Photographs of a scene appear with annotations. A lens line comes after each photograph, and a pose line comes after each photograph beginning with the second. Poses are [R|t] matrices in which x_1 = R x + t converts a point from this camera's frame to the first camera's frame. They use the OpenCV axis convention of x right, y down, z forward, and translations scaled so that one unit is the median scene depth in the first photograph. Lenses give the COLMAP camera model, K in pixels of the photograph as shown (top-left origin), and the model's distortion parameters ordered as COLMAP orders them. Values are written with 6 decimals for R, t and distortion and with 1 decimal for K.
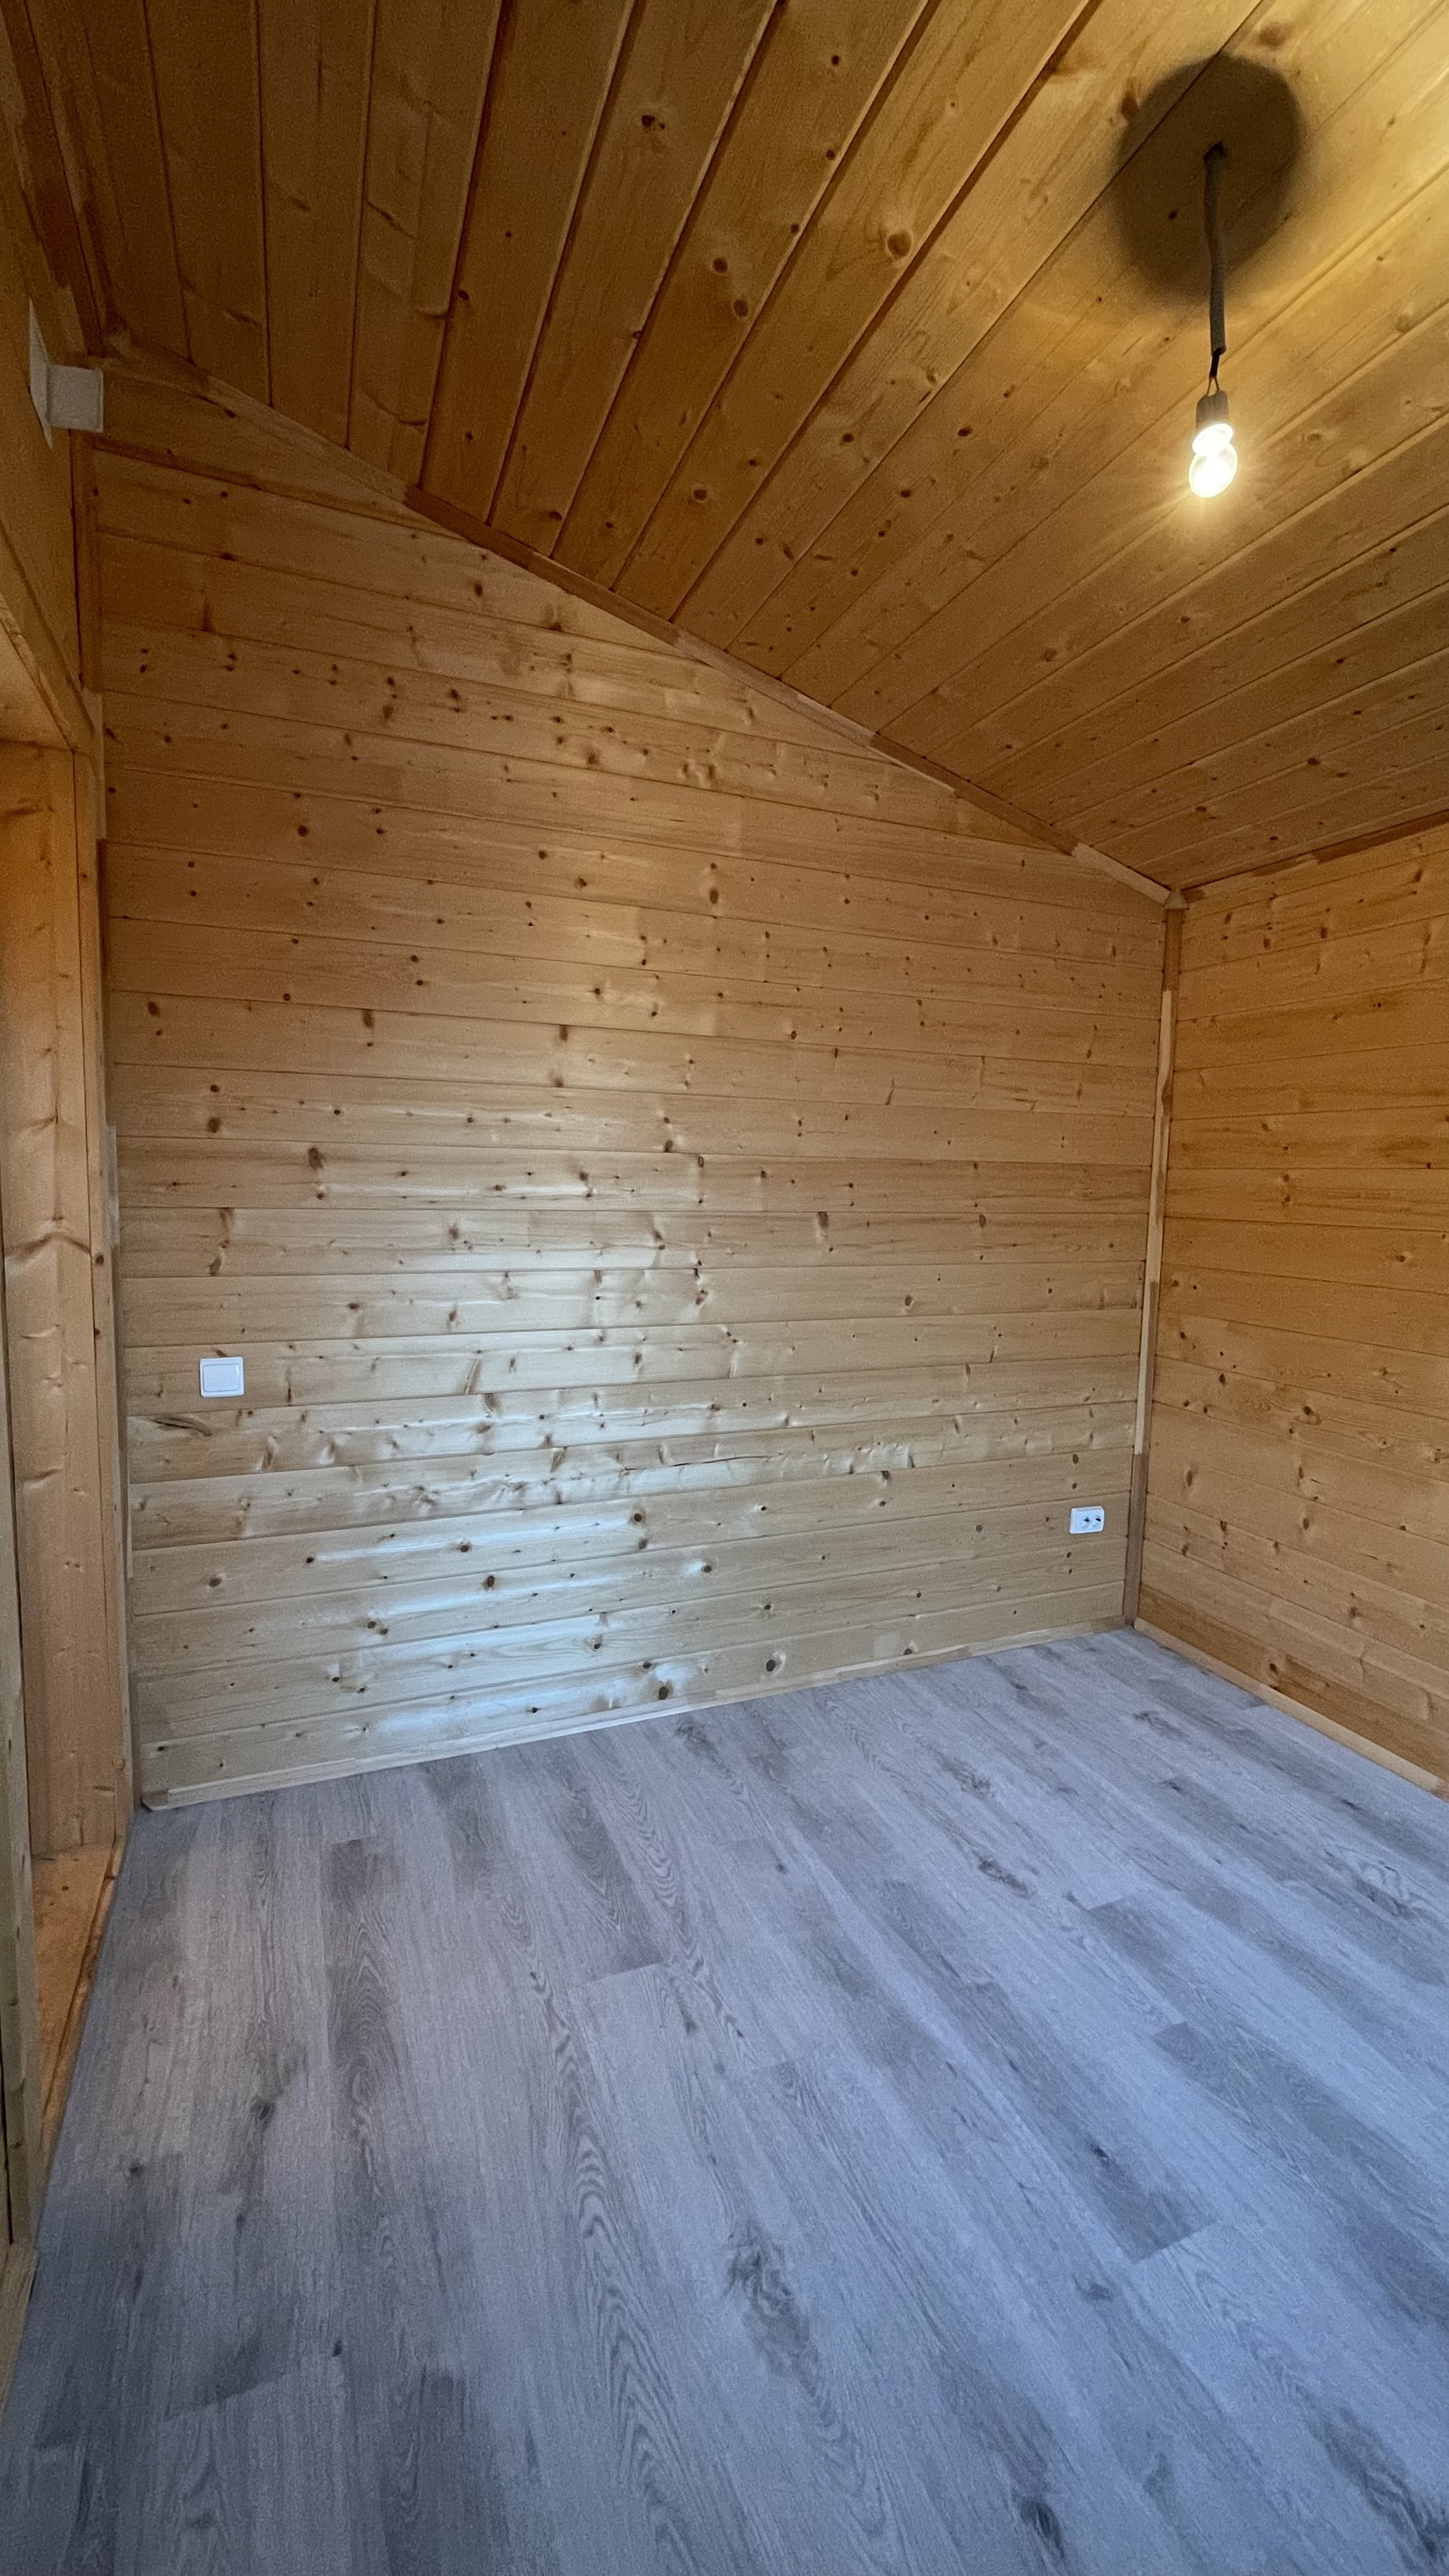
lens RADIAL K [[1037.1, 0, 730.5], [0, 1037.1, 1280.3], [0, 0, 1]] dist [-0.002008, 0.000737]
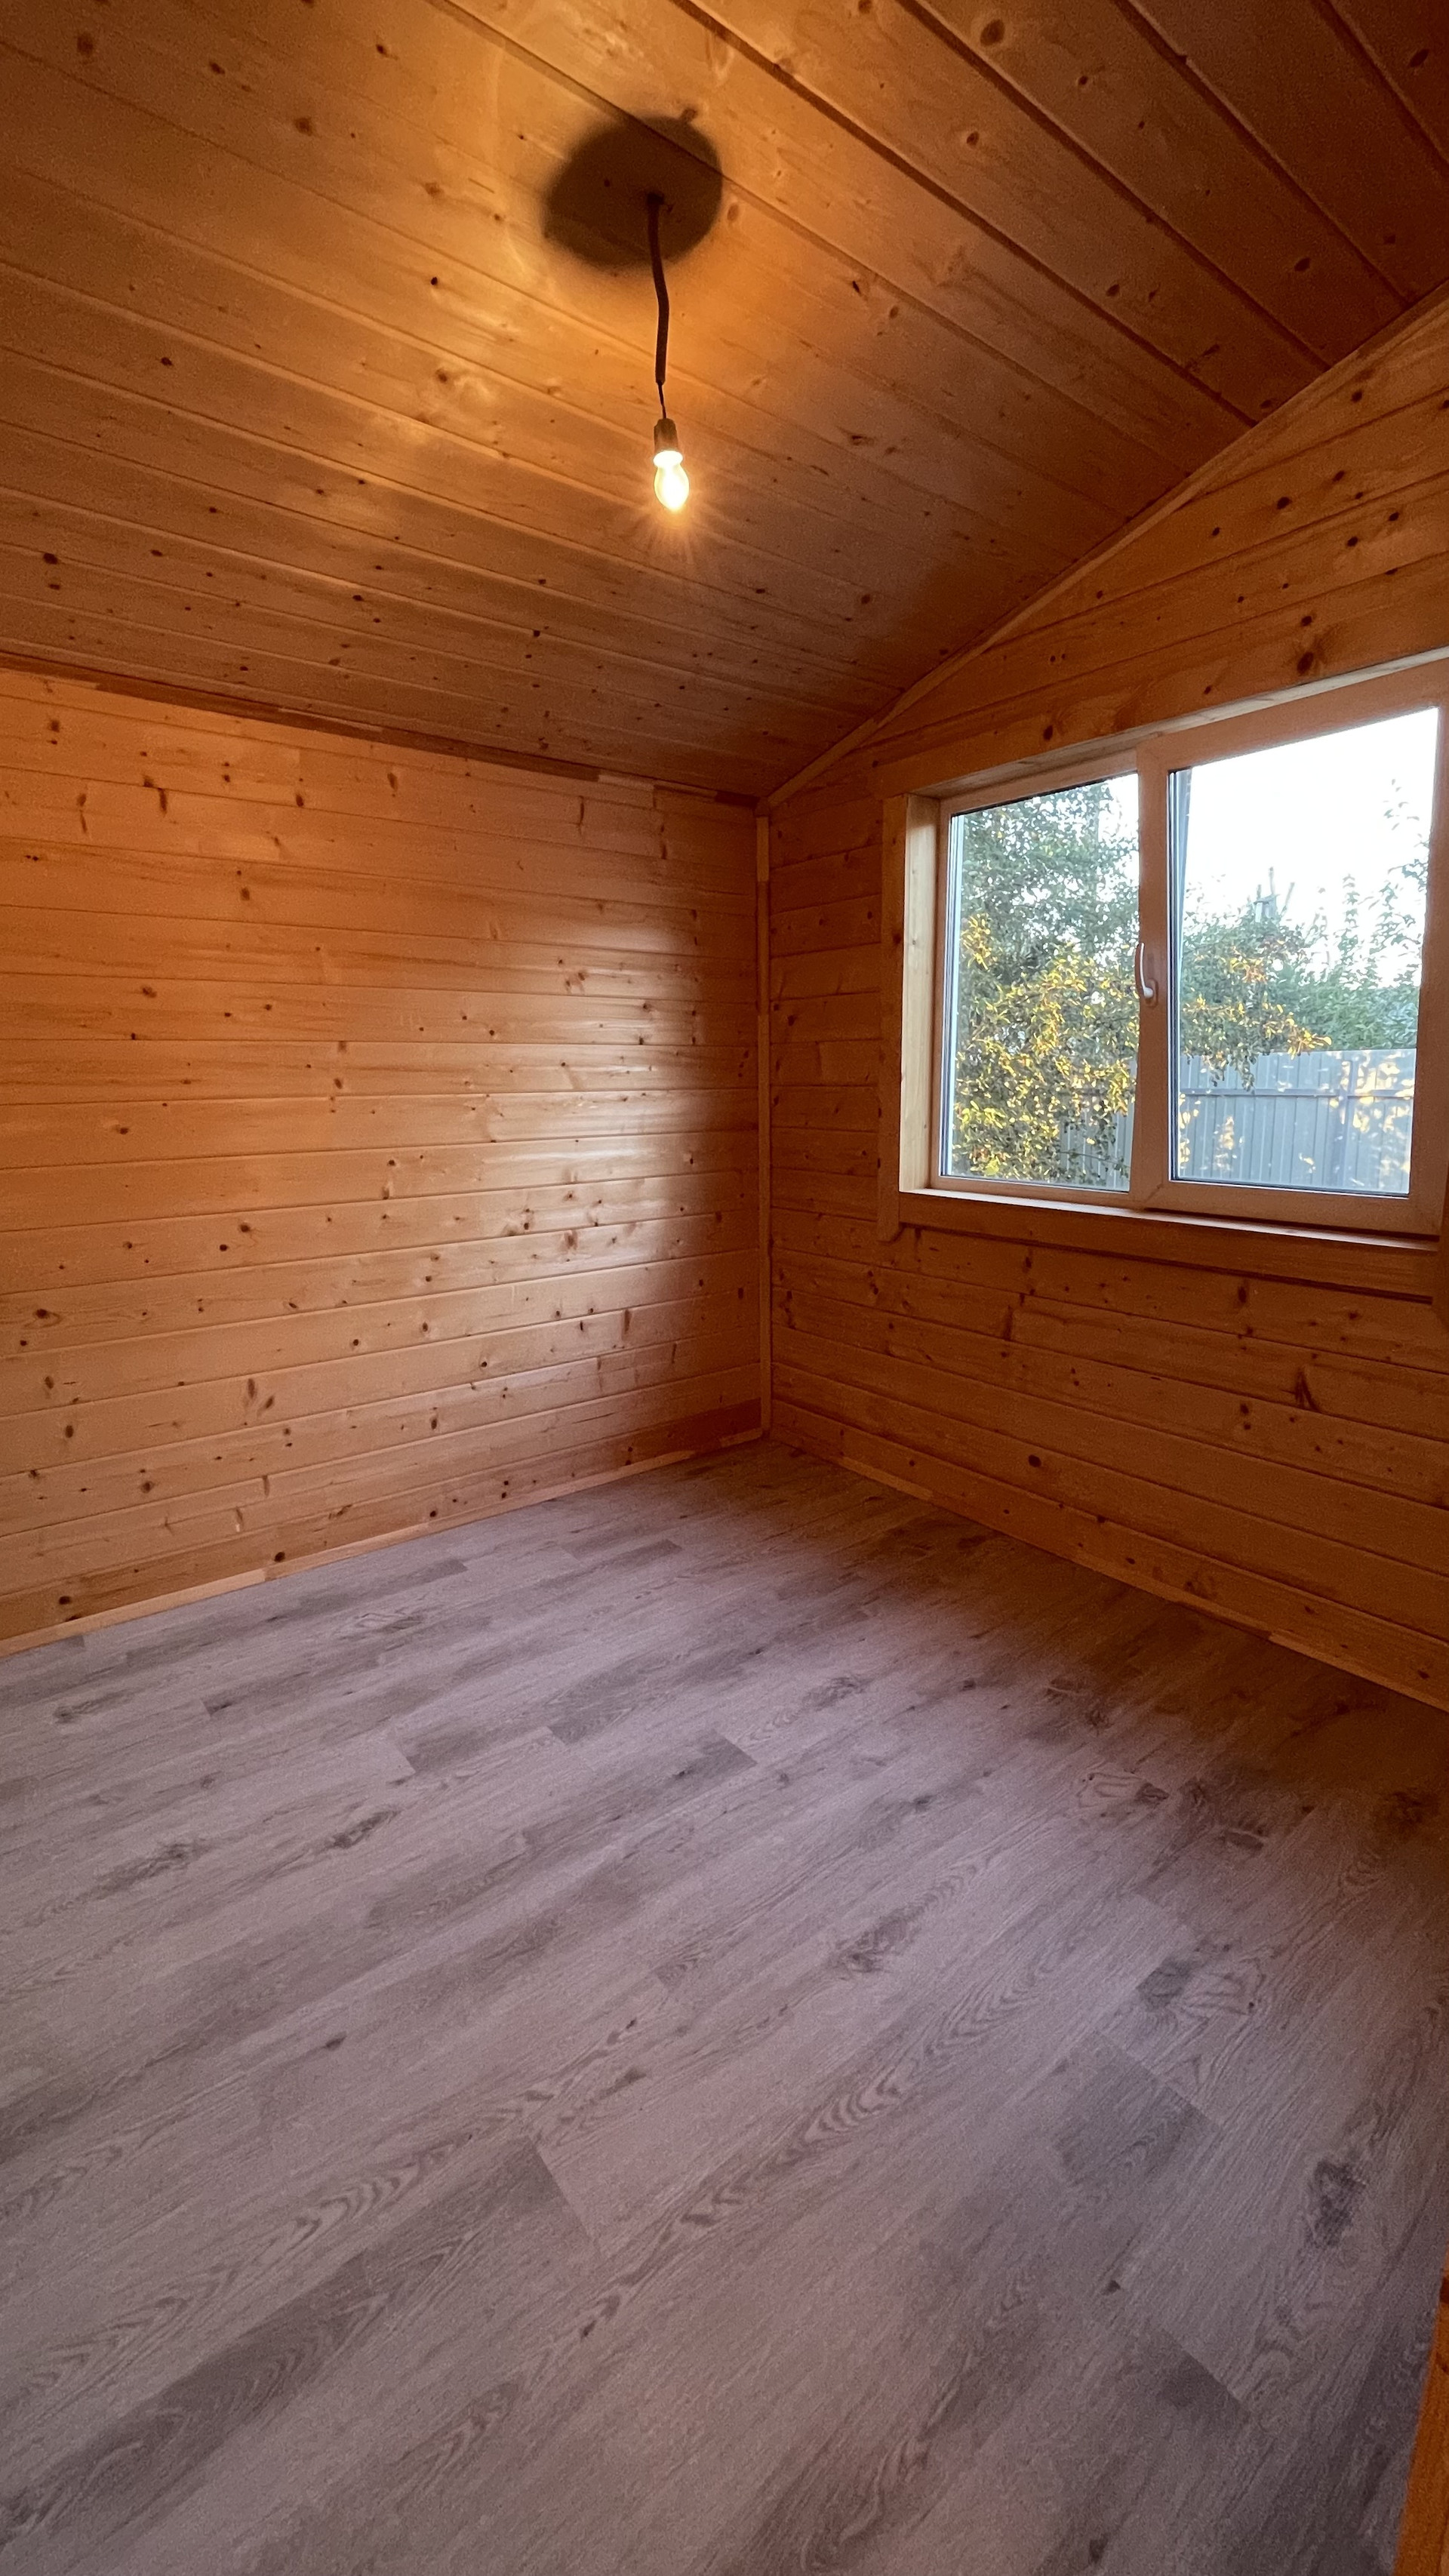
lens RADIAL K [[1037.1, 0, 730.2], [0, 1037.1, 1281.4], [0, 0, 1]] dist [-0.002008, 0.000737]
pose [[-0.267083, -0.208044, 0.940949, -0.651981], [0.097135, 0.965634, 0.241073, -0.088243], [-0.958765, 0.155786, -0.237696, 0.932204]]
